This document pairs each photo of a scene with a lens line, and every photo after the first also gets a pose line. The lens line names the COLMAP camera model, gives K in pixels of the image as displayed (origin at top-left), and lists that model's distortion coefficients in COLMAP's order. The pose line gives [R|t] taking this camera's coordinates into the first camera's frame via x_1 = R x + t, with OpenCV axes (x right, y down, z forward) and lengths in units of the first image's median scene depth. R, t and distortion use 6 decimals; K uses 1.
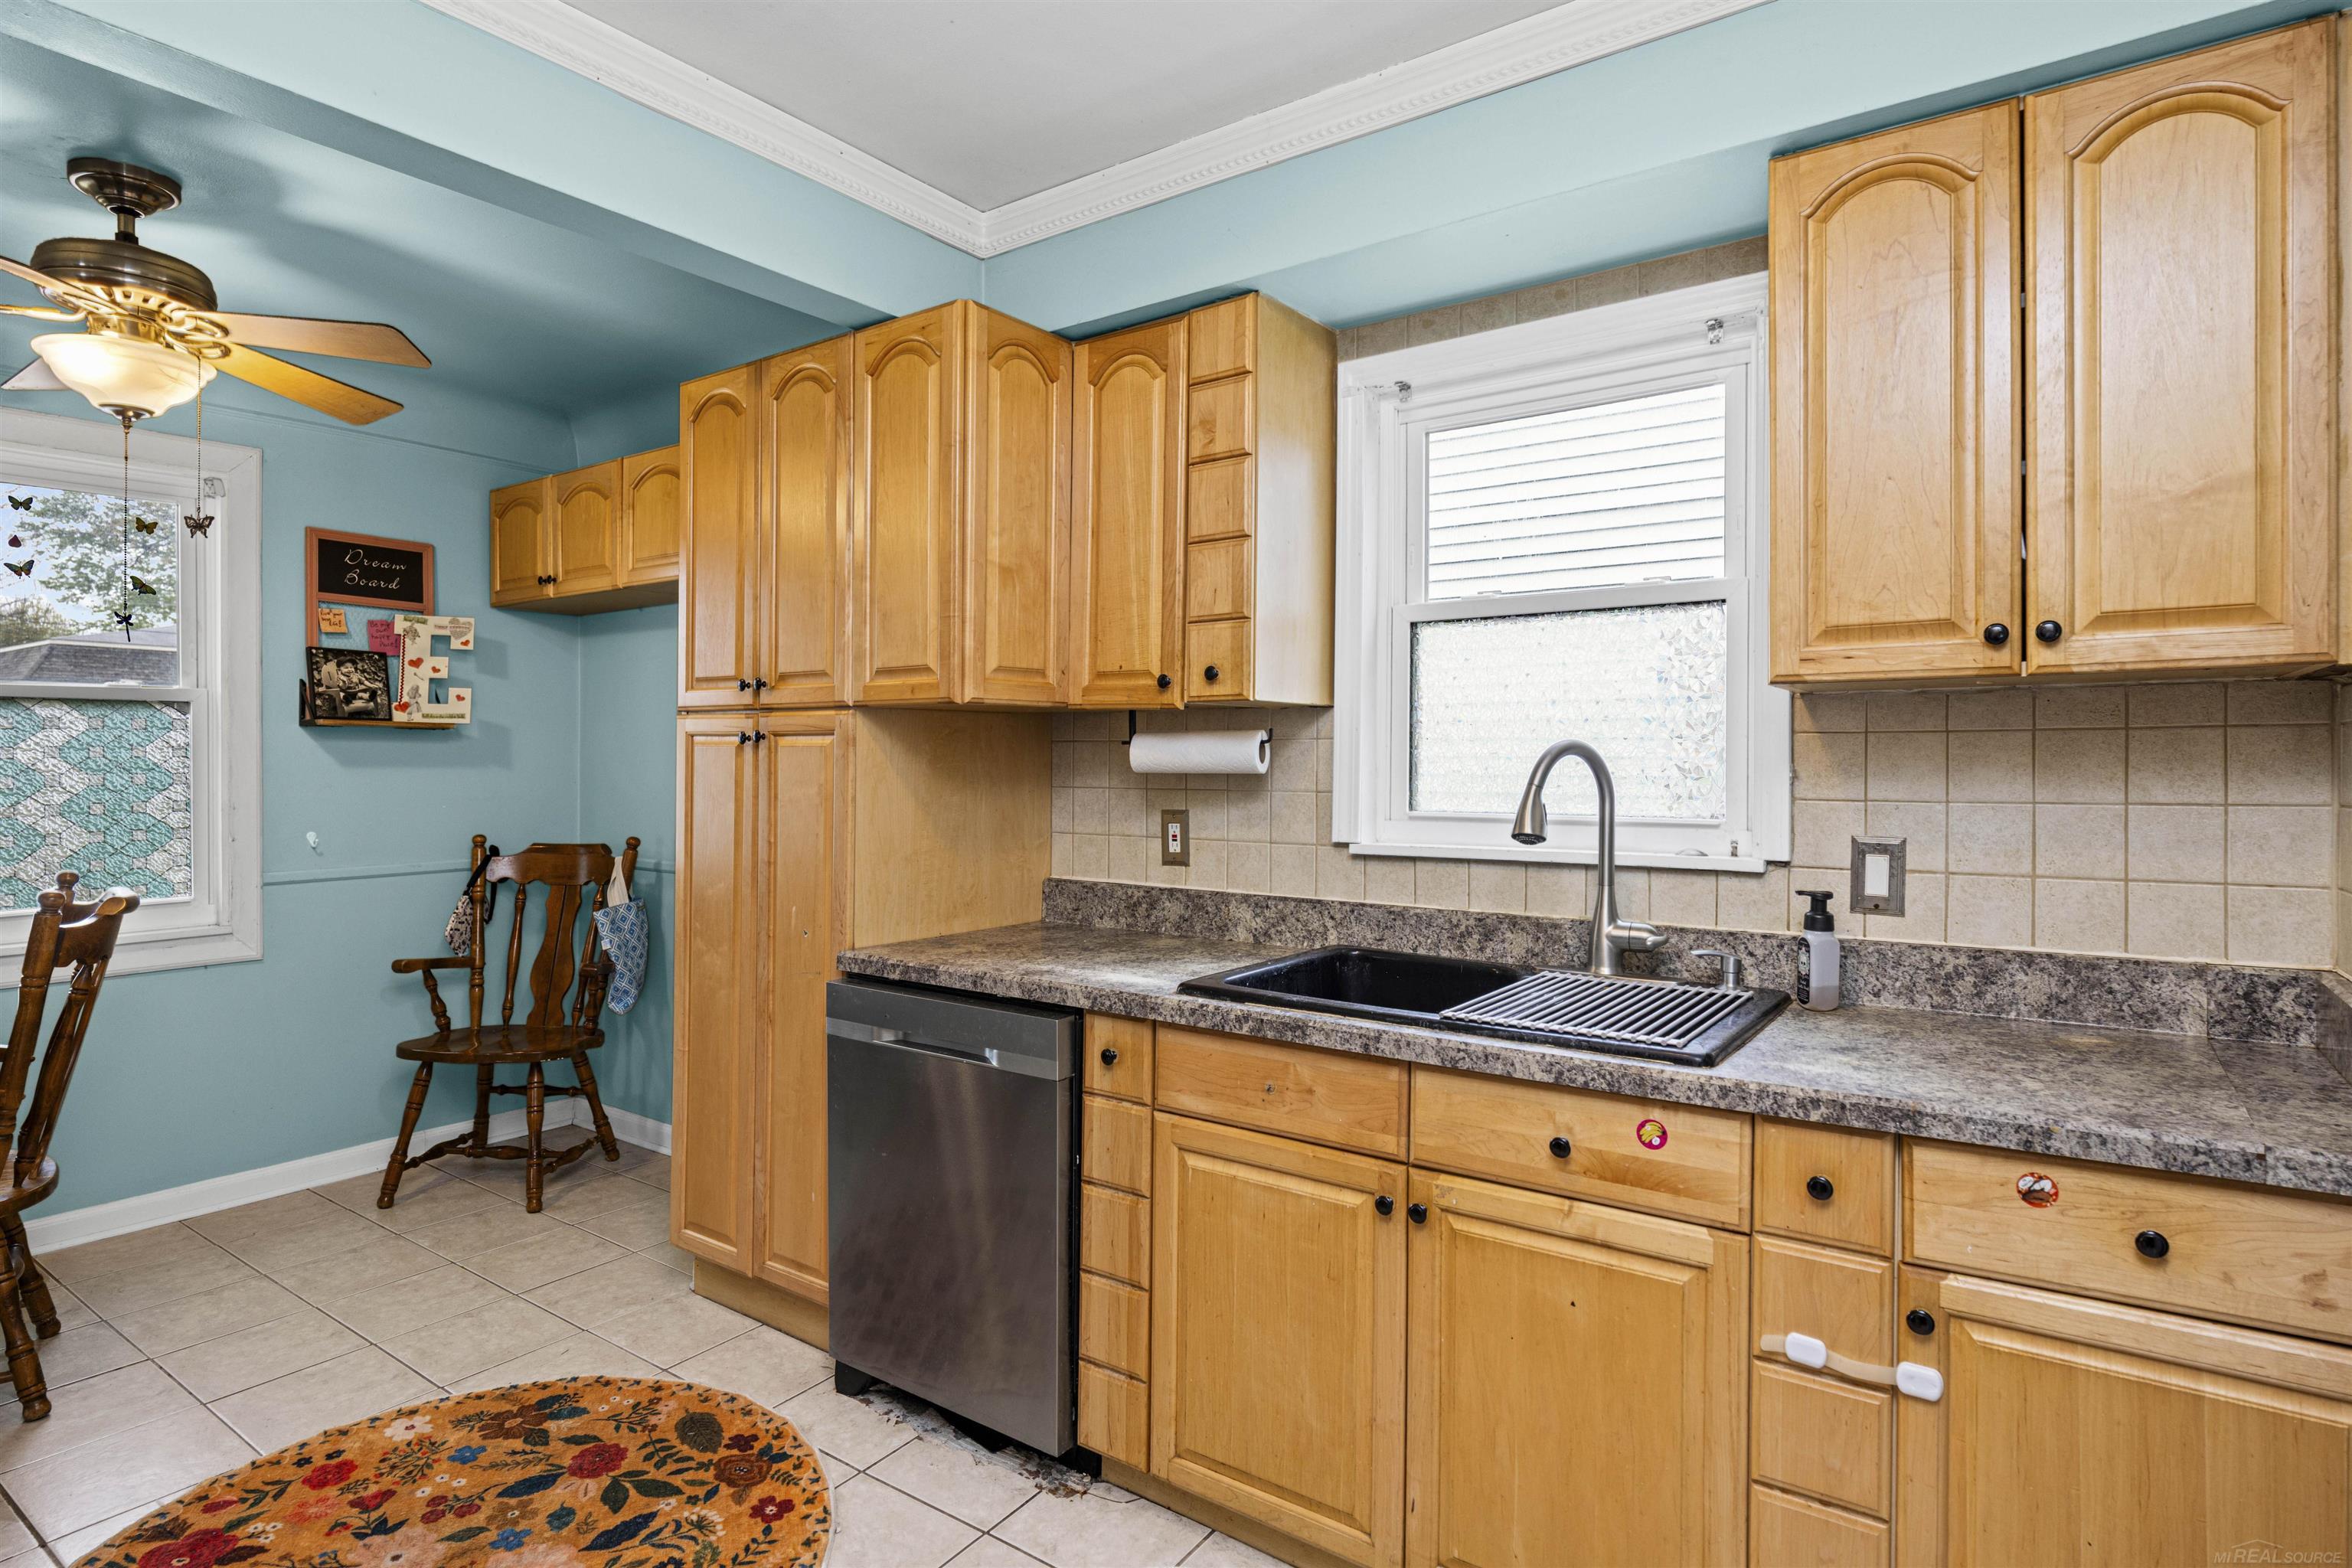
lens RADIAL K [[1259.1, 0, 1167.1], [0, 1259.1, 767.3], [0, 0, 1]] dist [0.000015, 0.001334]
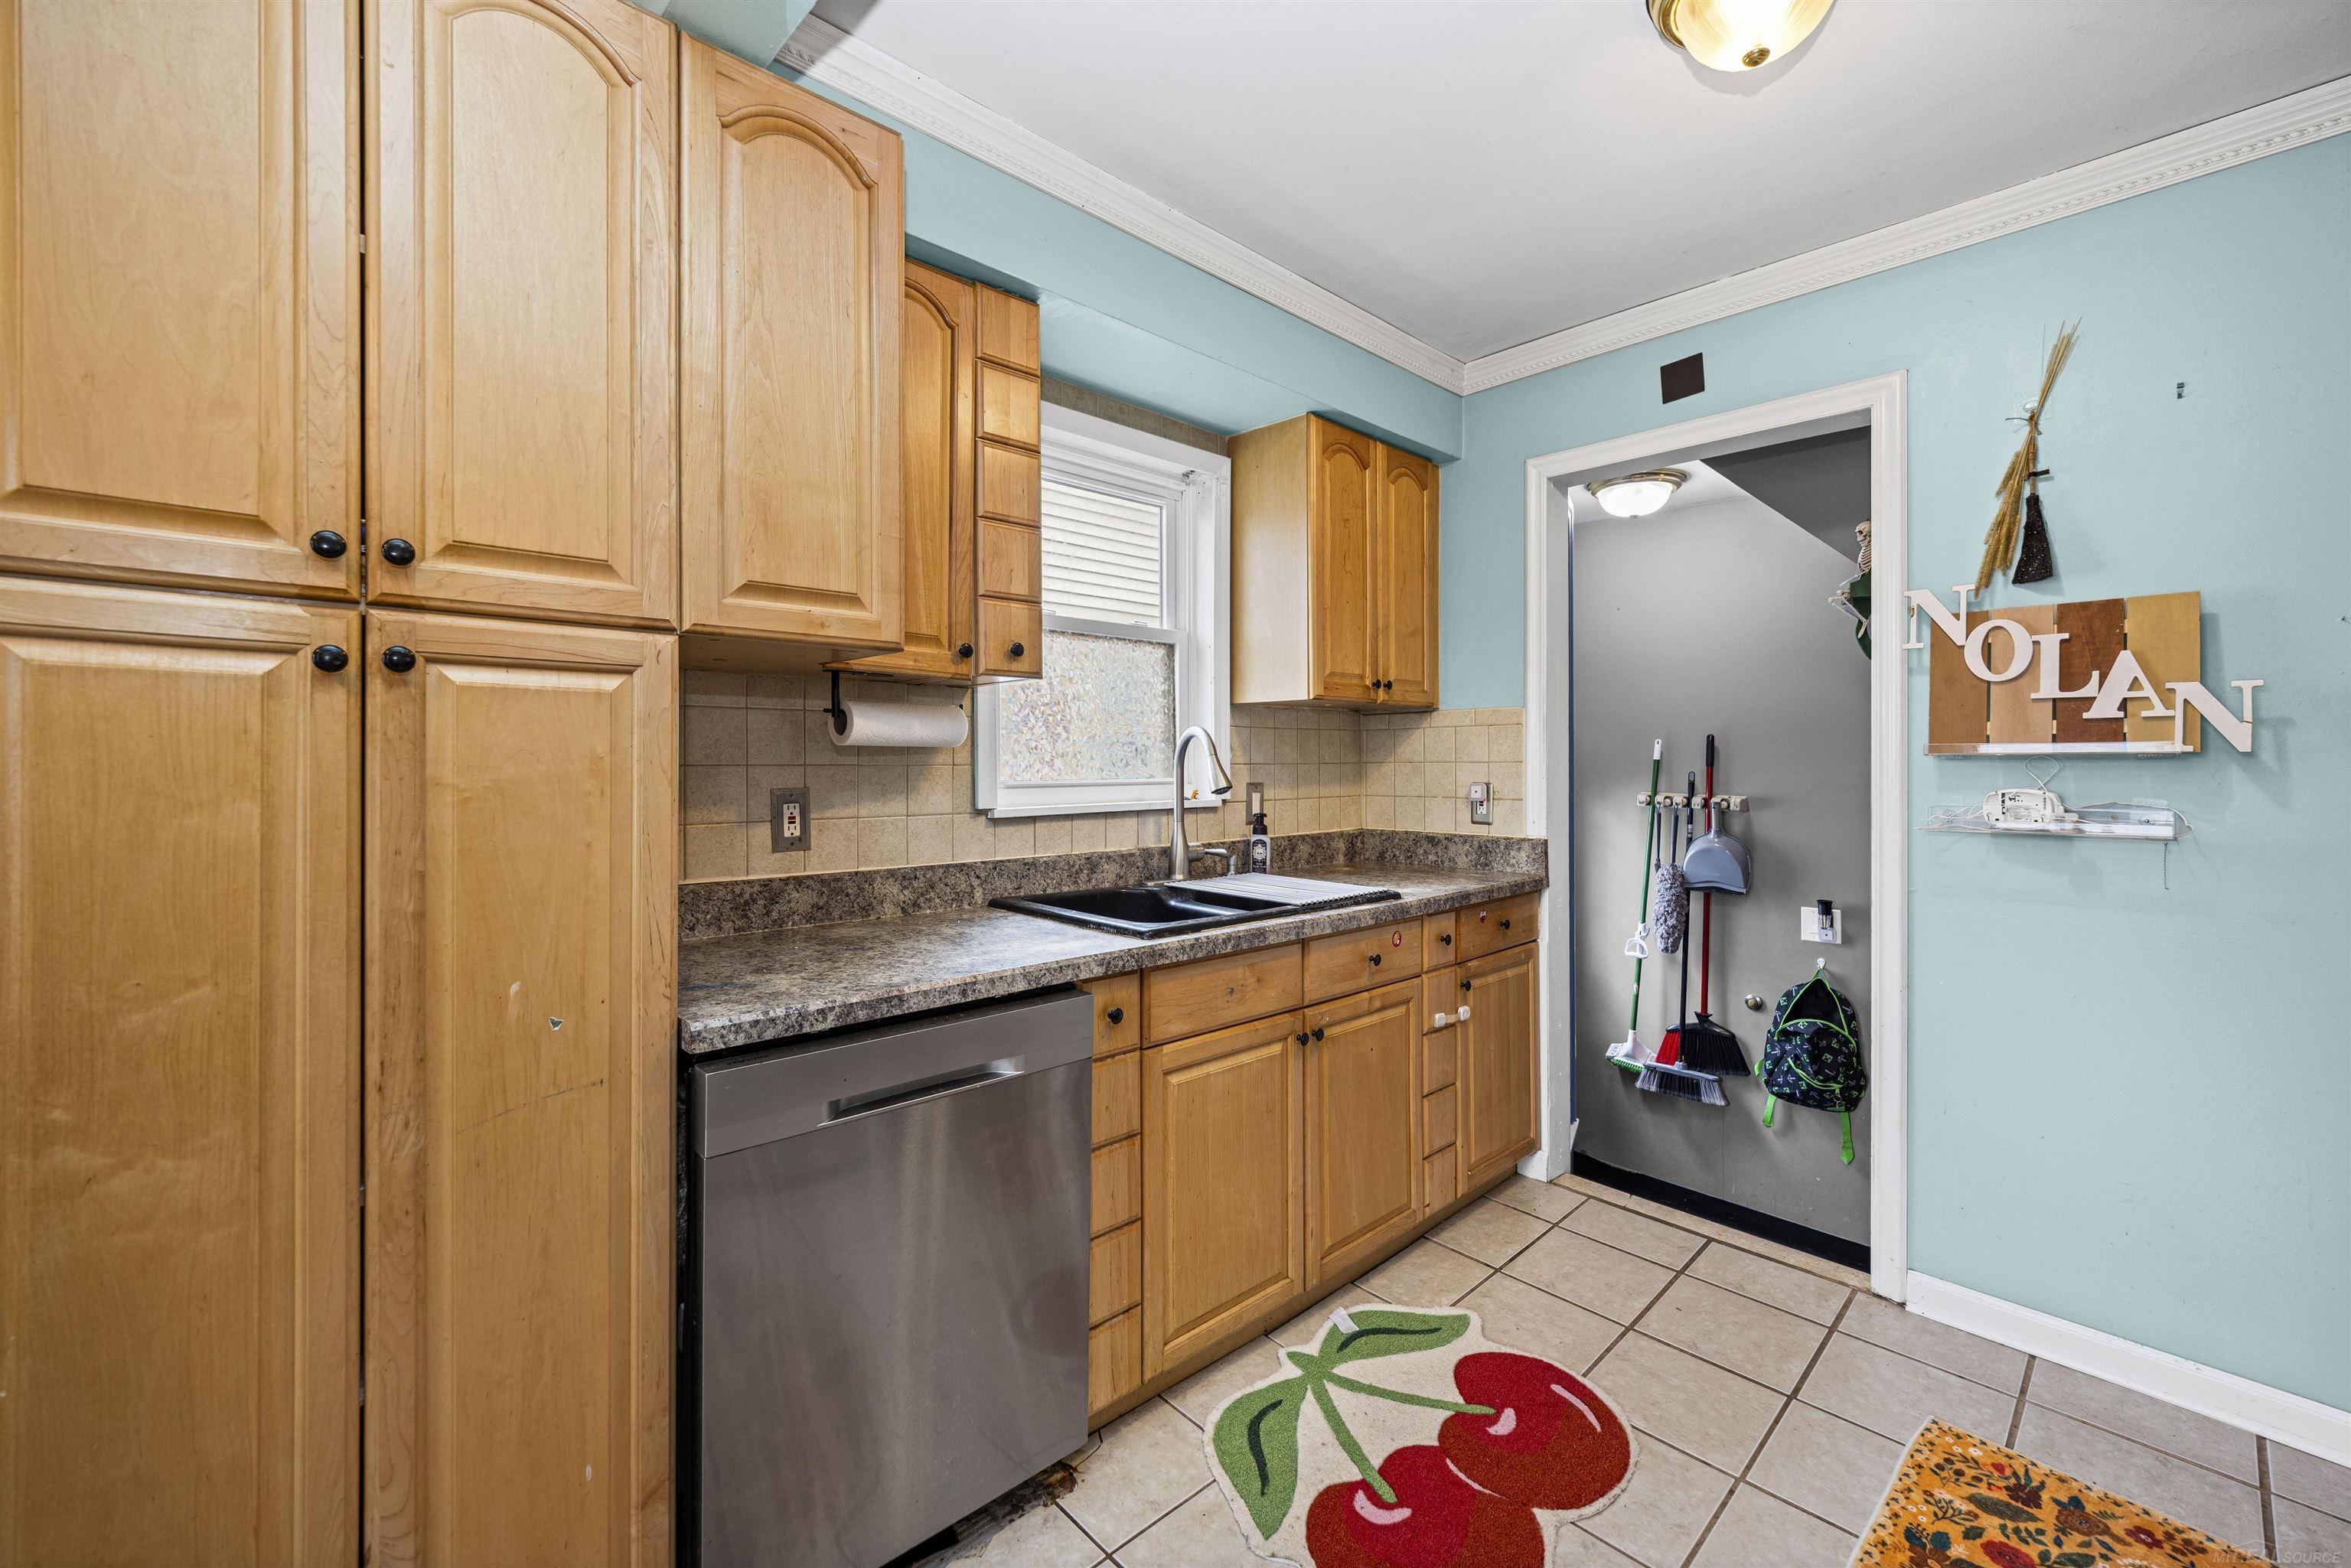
lens RADIAL K [[949.0, 0, 1217.7], [0, 949.0, 767.2], [0, 0, 1]] dist [0.002057, -0.001452]
pose [[0.173978, -0.009142, 0.984707, -0.980191], [0.001620, 0.999958, 0.008998, 0.022228], [-0.984748, 0.000030, 0.173986, 0.960576]]
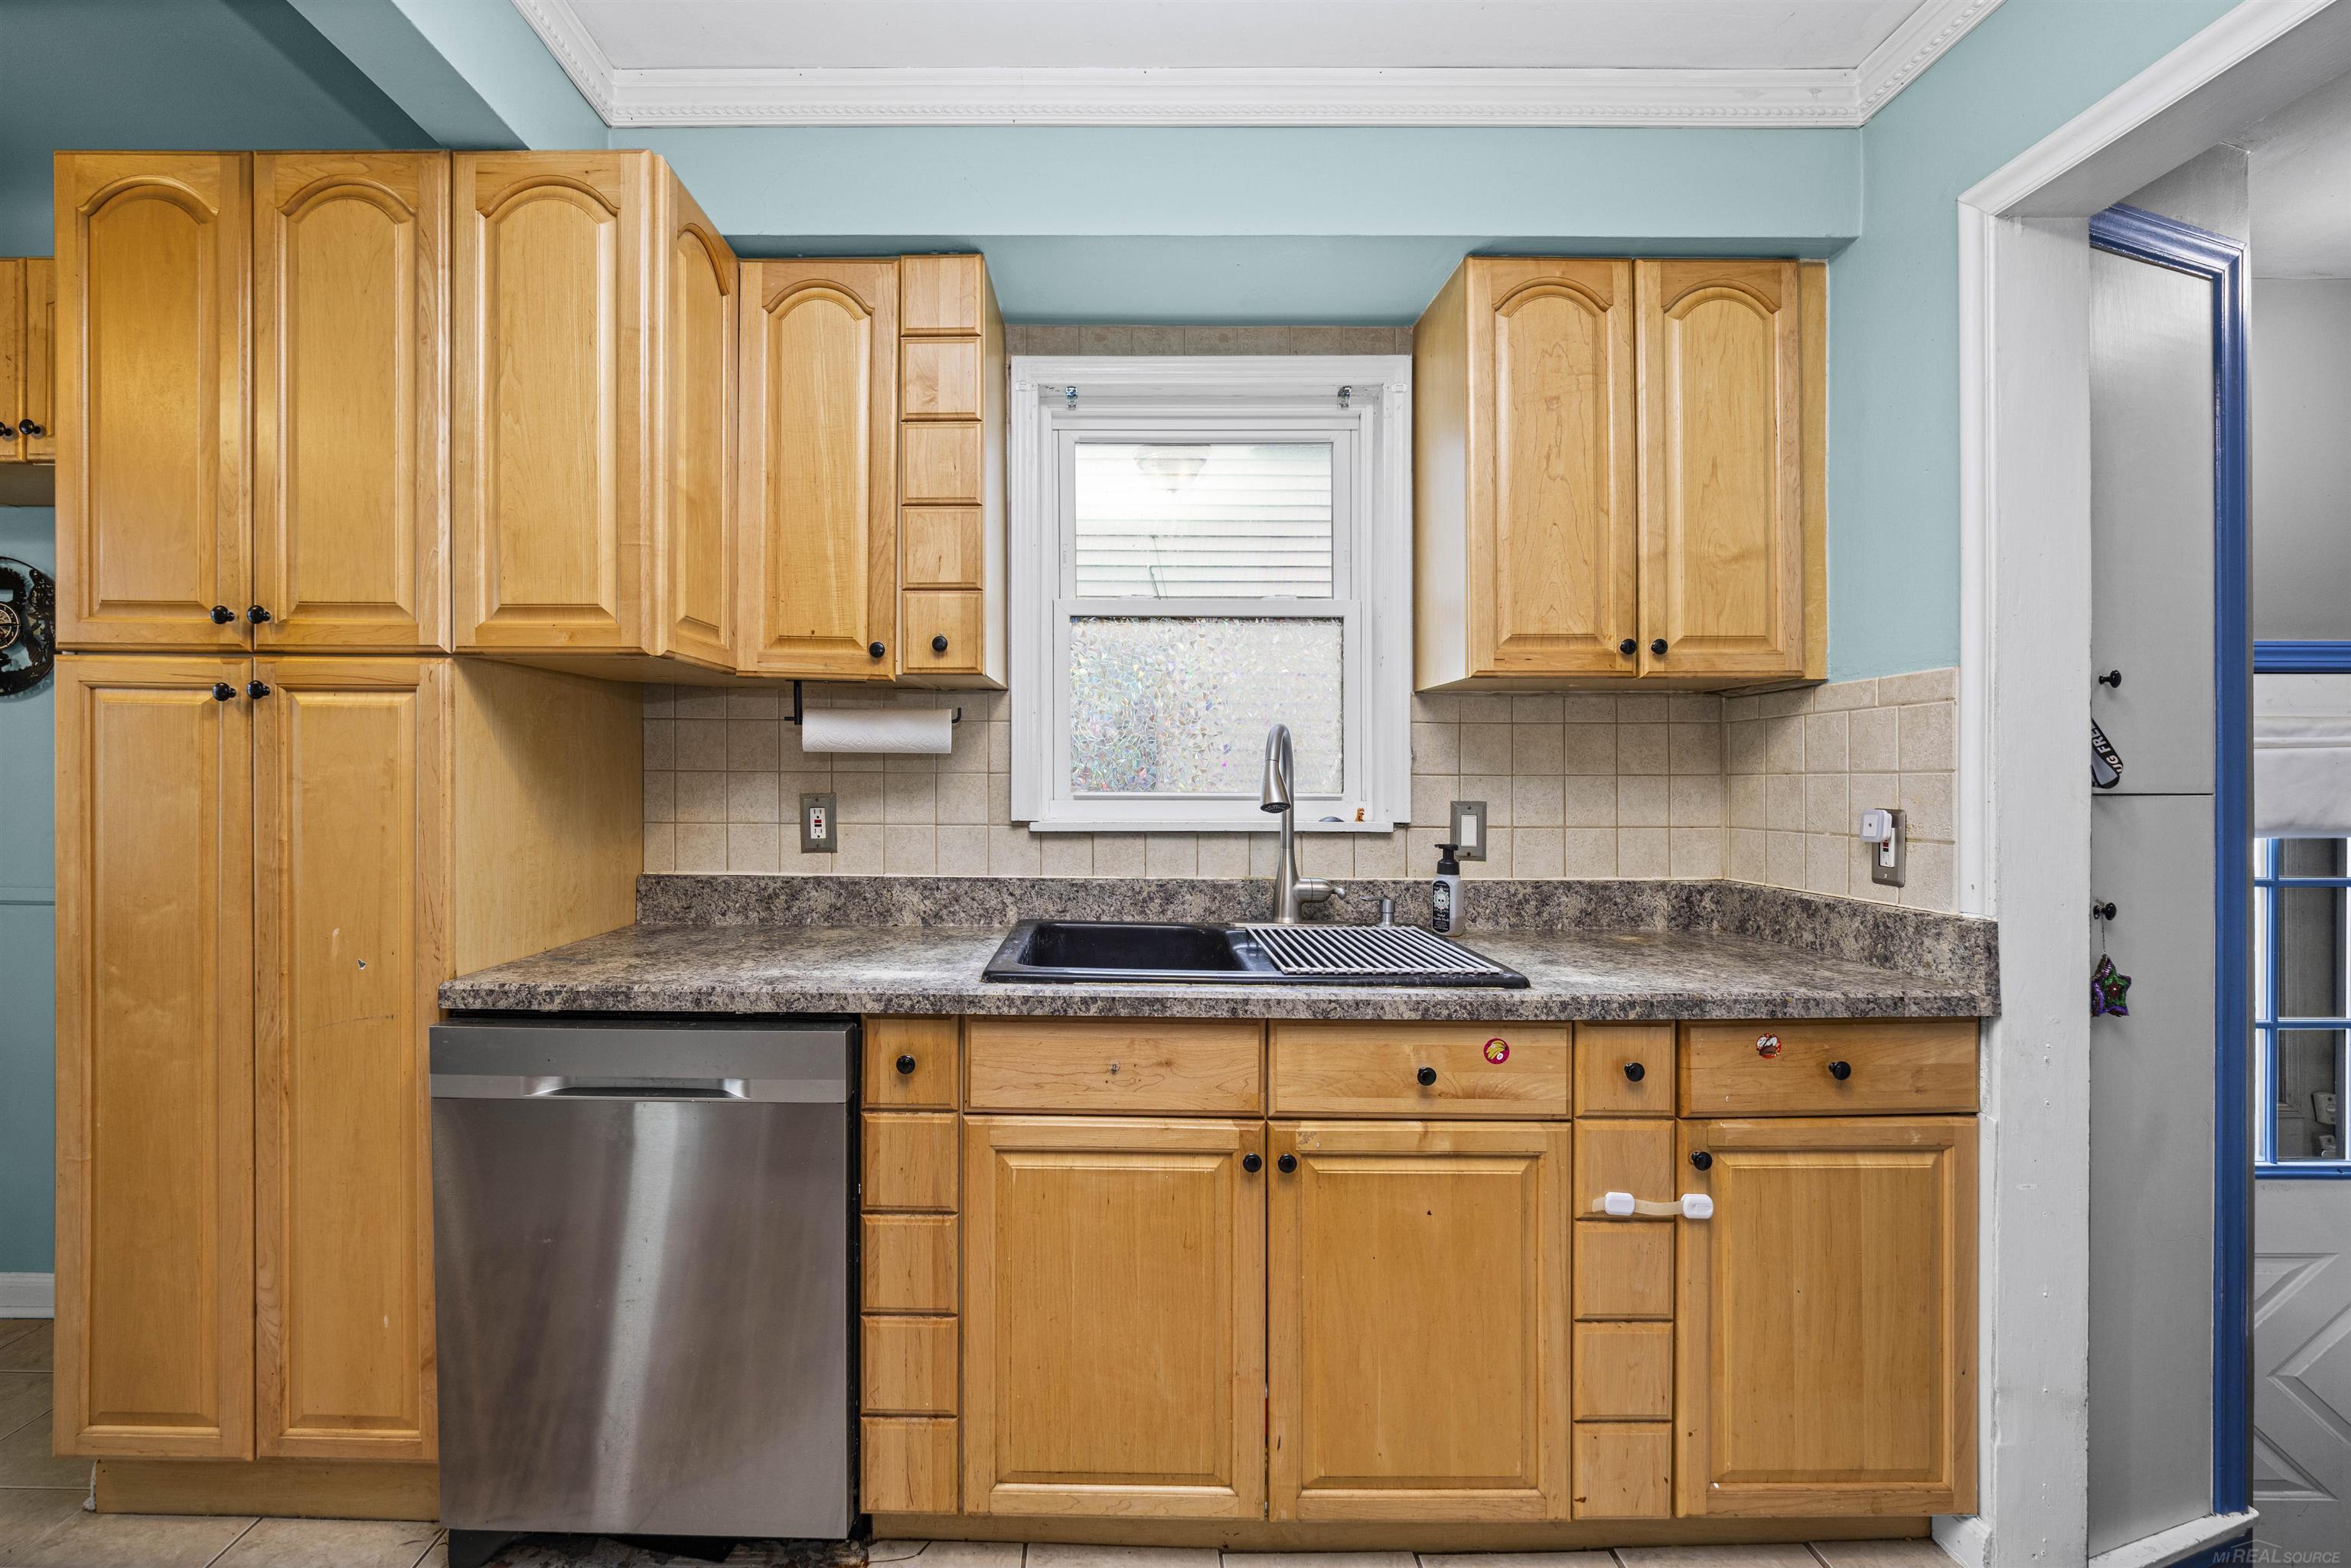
lens RADIAL K [[1003.7, 0, 1170.5], [0, 1003.7, 789.8], [0, 0, 1]] dist [-0.006790, 0.000093]
pose [[0.810949, -0.005001, 0.585095, -0.367660], [-0.001570, 0.999941, 0.010723, 0.036949], [-0.585115, -0.009614, 0.810894, 0.393208]]
